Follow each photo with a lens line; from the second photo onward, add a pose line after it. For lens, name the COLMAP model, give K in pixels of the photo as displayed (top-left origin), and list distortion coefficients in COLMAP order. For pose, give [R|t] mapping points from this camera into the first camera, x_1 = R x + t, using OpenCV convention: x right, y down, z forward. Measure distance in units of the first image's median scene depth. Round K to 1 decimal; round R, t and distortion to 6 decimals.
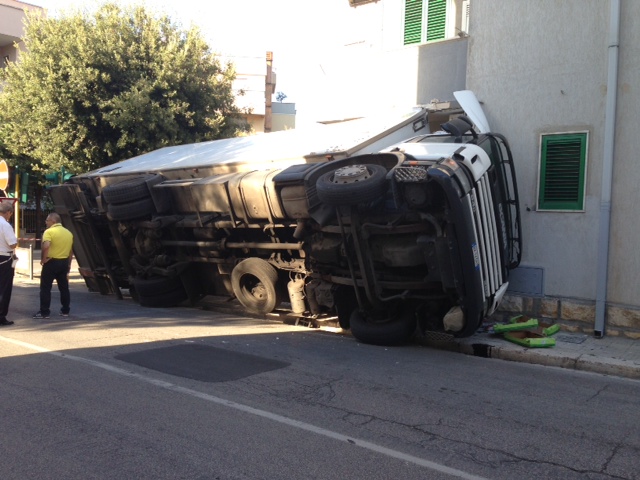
lens RADIAL K [[578.9, 0, 320.5], [0, 578.9, 254.9], [0, 0, 1]] dist [0.121253, -0.197186]
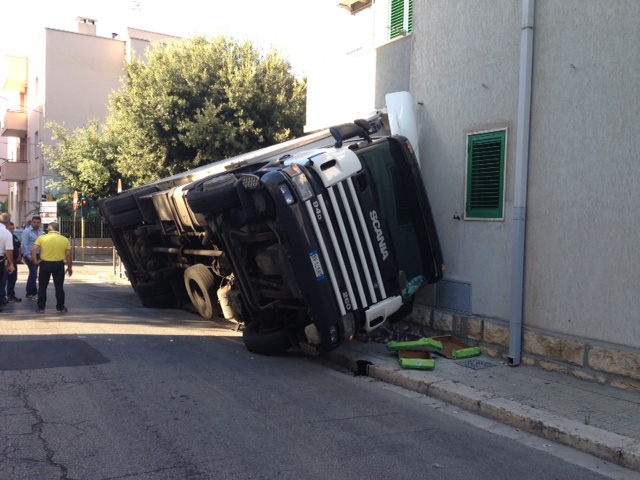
lens RADIAL K [[578.9, 0, 320.5], [0, 578.9, 254.9], [0, 0, 1]] dist [0.121253, -0.197186]
pose [[0.938553, 0.018713, -0.344626, 0.480198], [-0.025823, 0.999538, -0.016051, -0.000693], [0.344167, 0.023965, 0.938603, 0.087374]]
